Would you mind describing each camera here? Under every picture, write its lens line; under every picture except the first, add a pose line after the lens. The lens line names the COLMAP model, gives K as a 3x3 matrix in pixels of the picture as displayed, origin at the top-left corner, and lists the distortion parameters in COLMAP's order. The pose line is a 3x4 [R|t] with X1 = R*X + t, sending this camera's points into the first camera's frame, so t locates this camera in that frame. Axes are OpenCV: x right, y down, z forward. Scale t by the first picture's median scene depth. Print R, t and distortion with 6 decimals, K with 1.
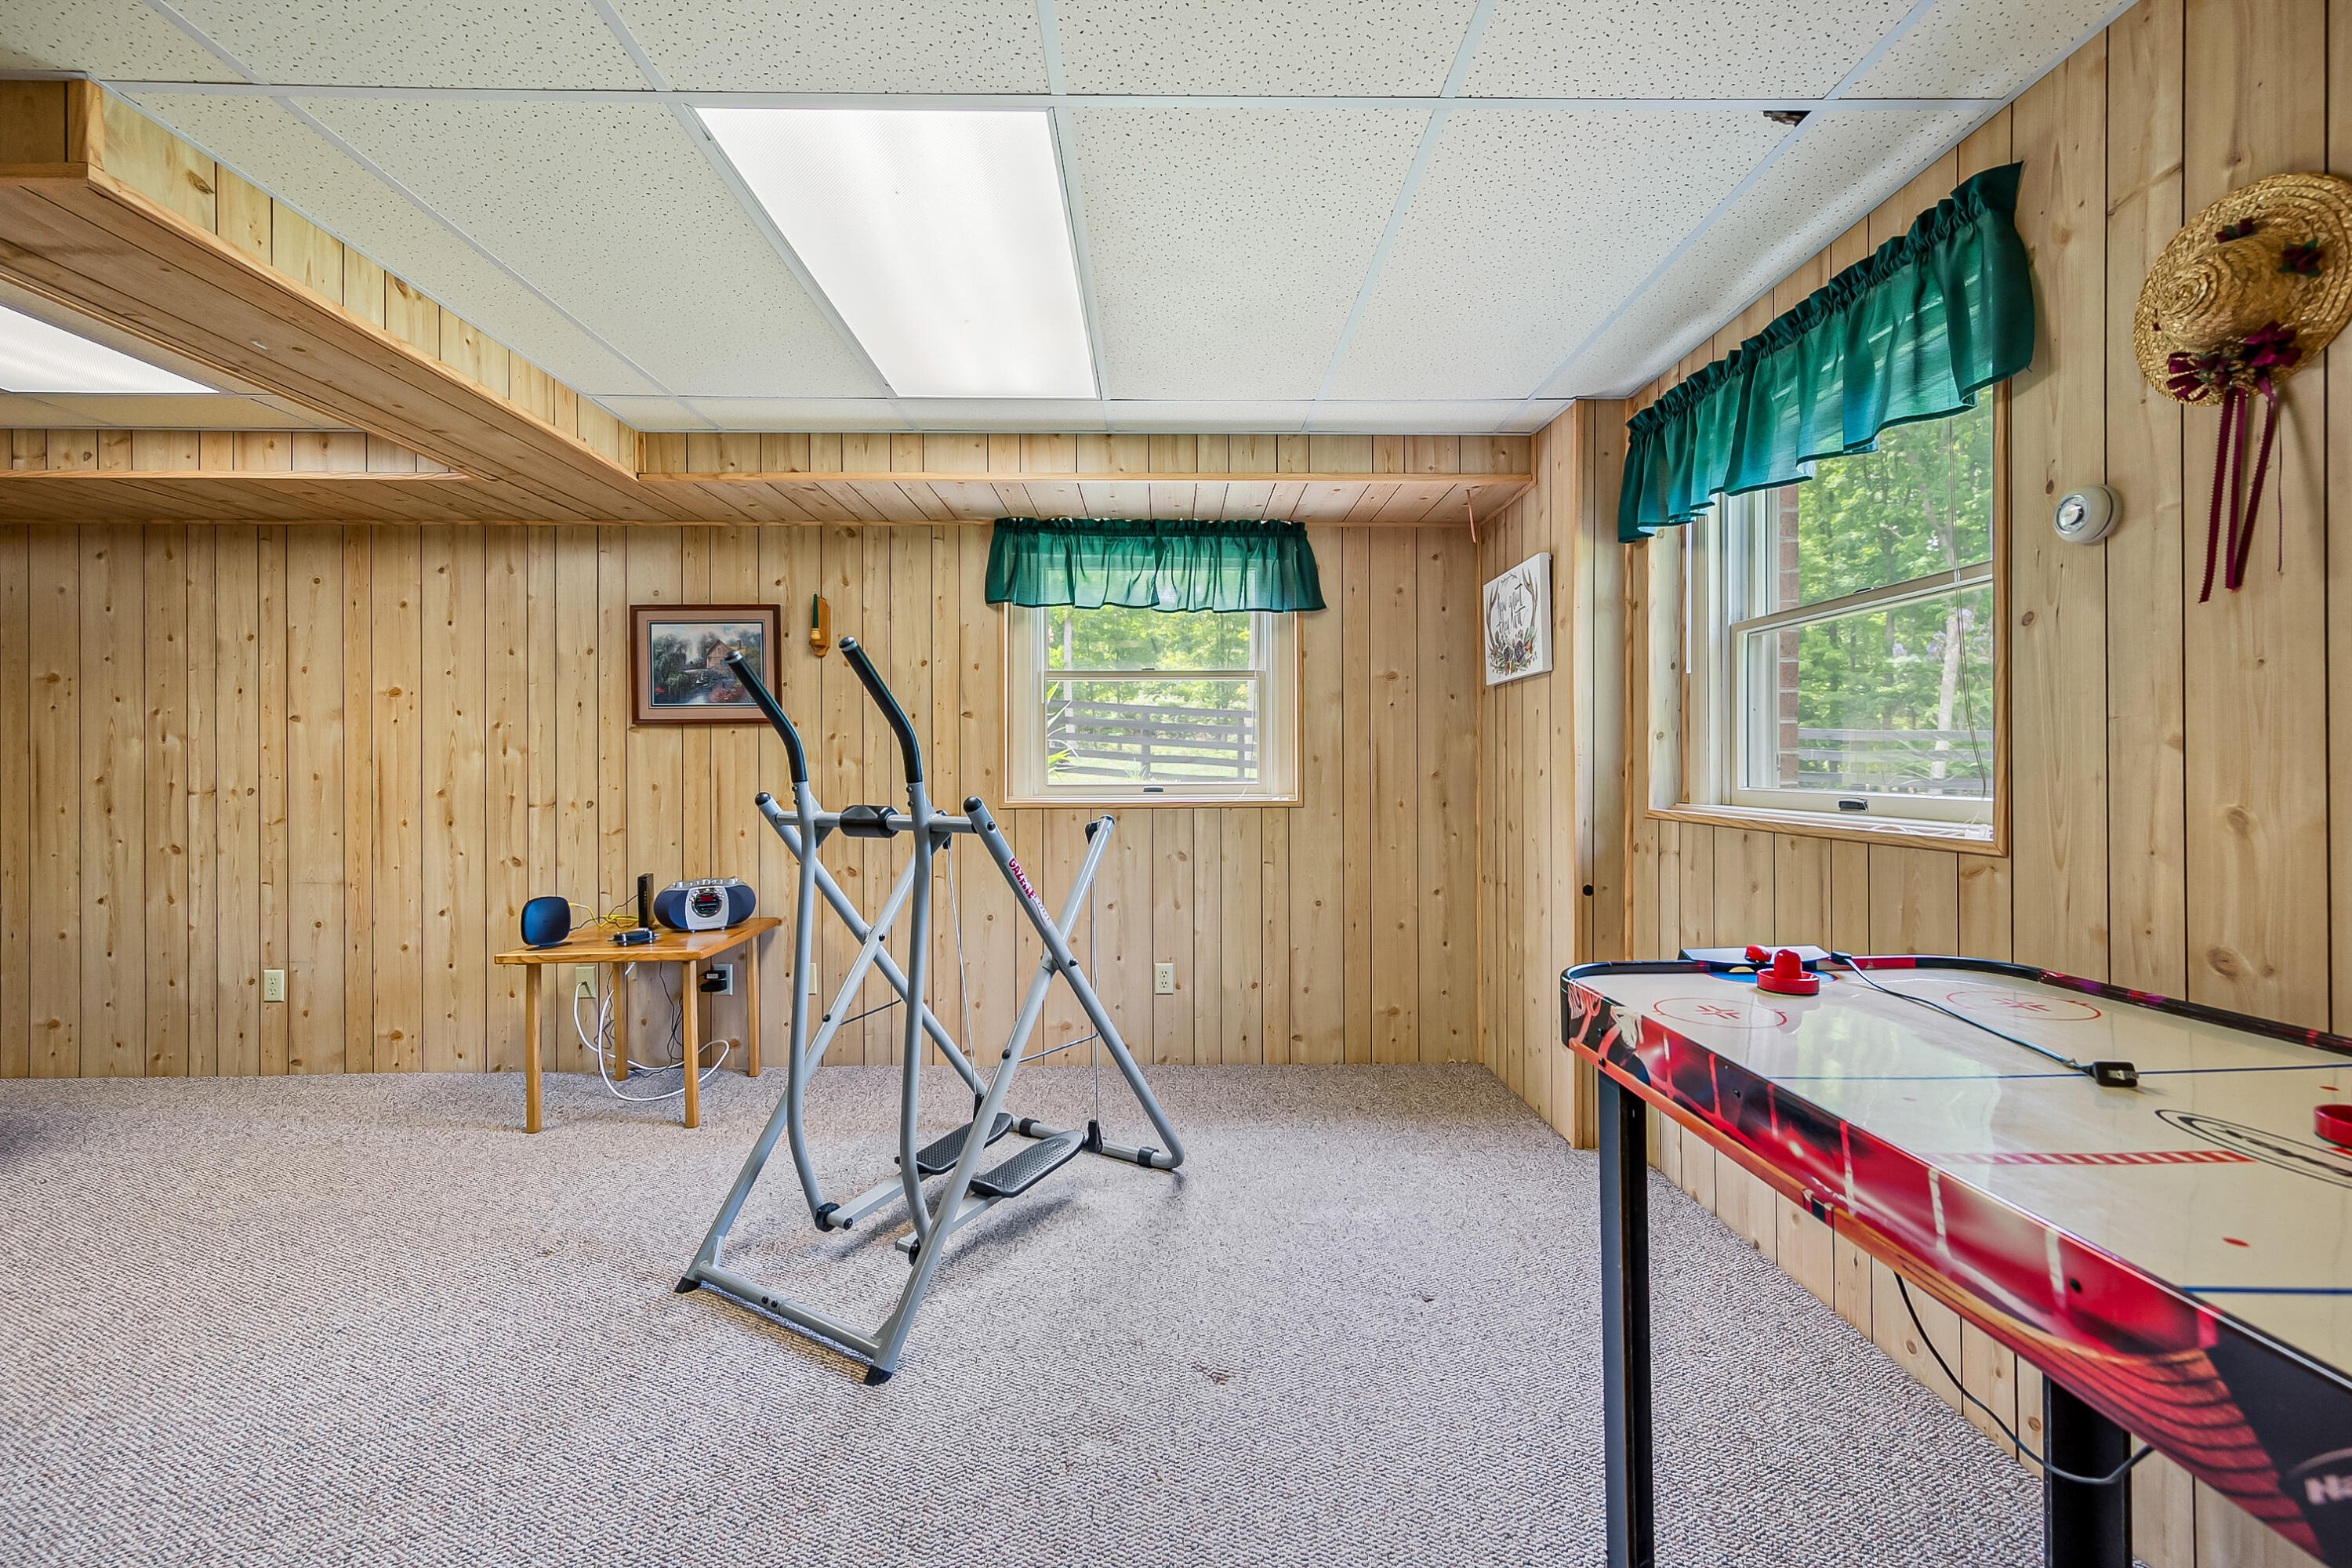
lens RADIAL K [[946.5, 0, 1177.6], [0, 946.5, 777.7], [0, 0, 1]] dist [0.000254, 0.000164]
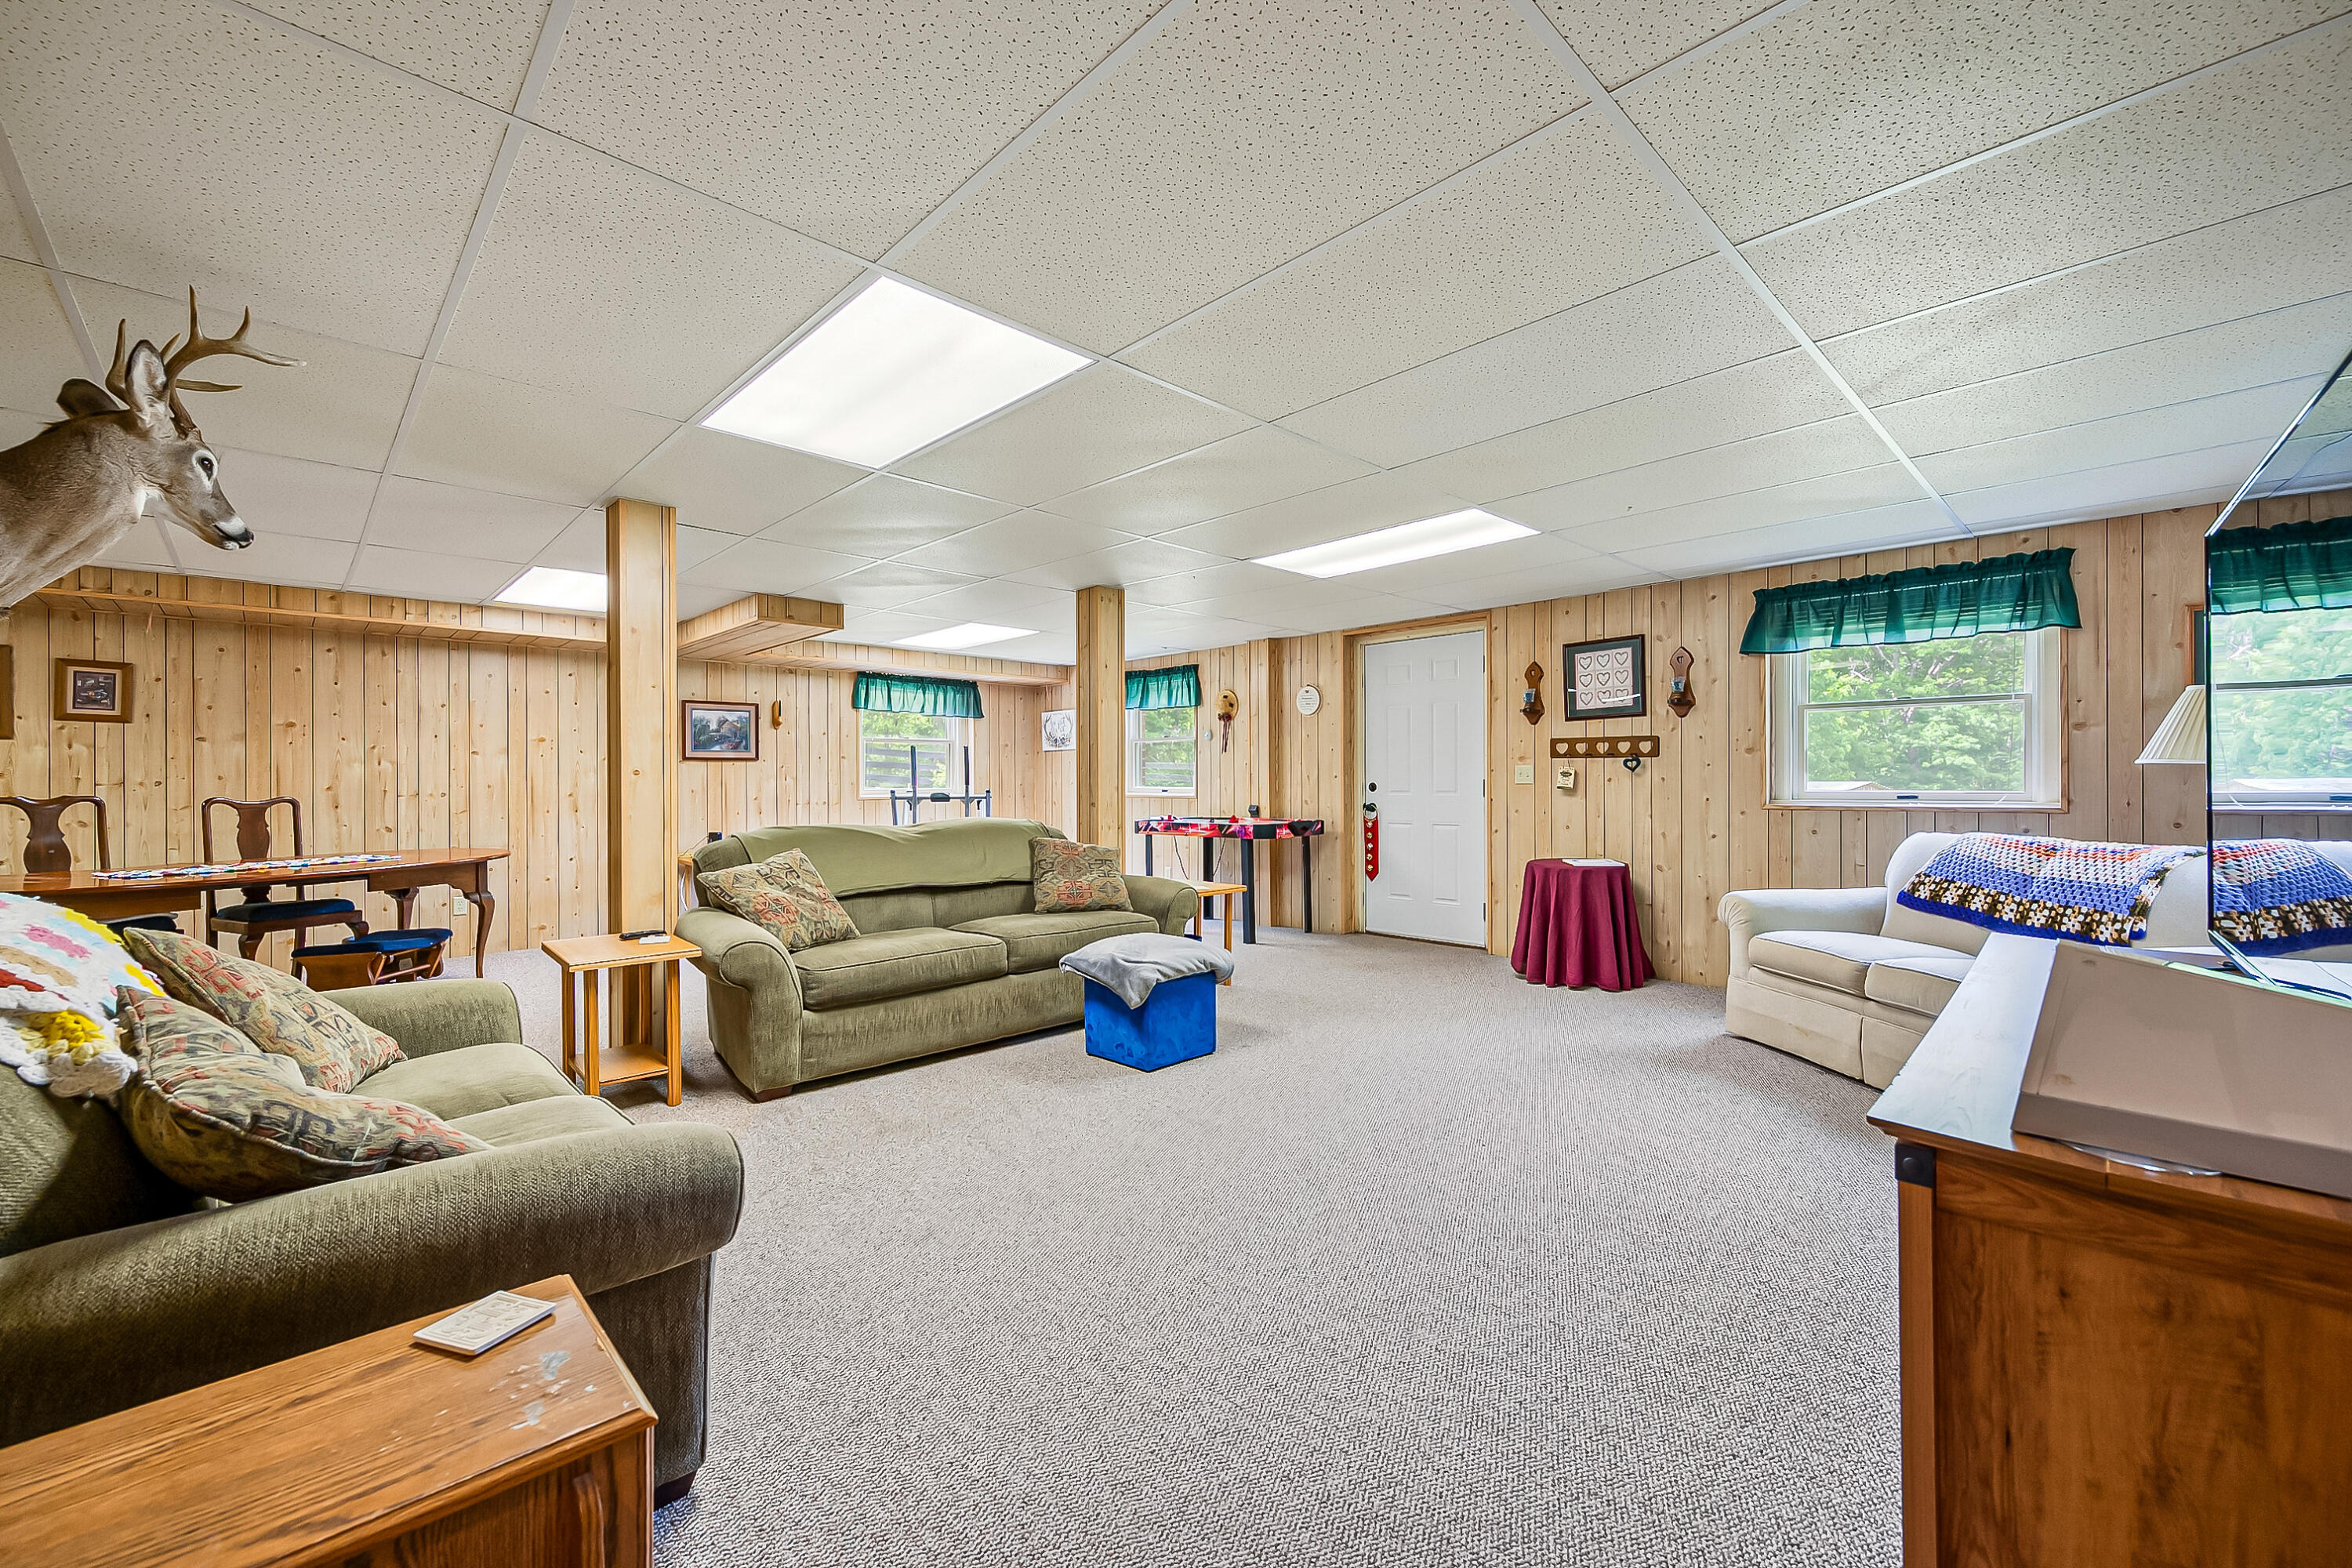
lens RADIAL K [[932.2, 0, 1177.4], [0, 932.2, 780.8], [0, 0, 1]] dist [0.000157, 0.000487]
pose [[0.735777, 0.002178, 0.677220, -1.144195], [0.009061, 0.999874, -0.013060, 0.023585], [-0.677163, 0.015746, 0.735664, -1.152404]]
